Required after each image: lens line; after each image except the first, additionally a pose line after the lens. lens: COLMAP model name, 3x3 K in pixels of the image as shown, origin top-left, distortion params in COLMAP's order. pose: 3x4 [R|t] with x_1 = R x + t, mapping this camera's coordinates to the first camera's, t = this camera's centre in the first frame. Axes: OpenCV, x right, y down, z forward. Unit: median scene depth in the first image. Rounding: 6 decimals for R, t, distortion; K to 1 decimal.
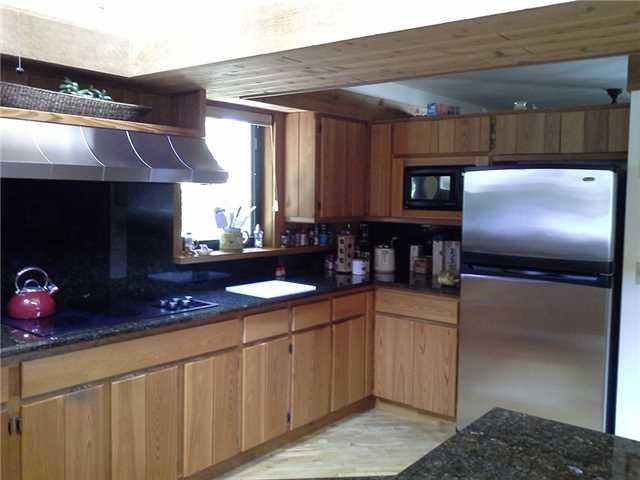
lens RADIAL K [[613.5, 0, 320.0], [0, 613.5, 240.0], [0, 0, 1]] dist [0.179687, -0.391230]
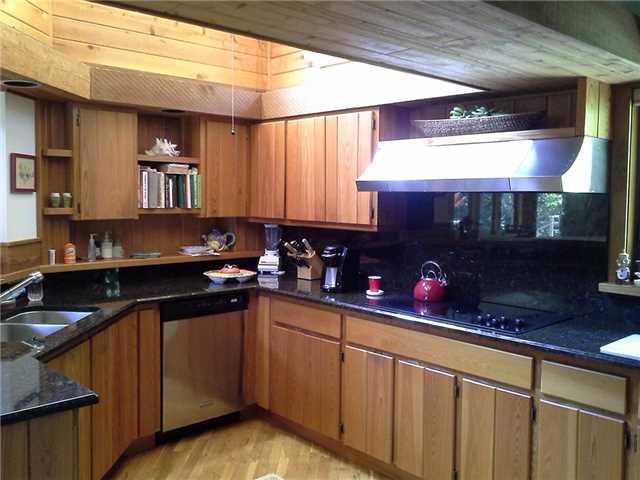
lens RADIAL K [[613.5, 0, 320.0], [0, 613.5, 240.0], [0, 0, 1]] dist [0.179687, -0.391230]
pose [[-0.140582, 0.045946, -0.989002, 0.805468], [-0.109175, 0.992111, 0.061609, -0.050941], [0.984031, 0.116635, -0.134457, 0.943113]]
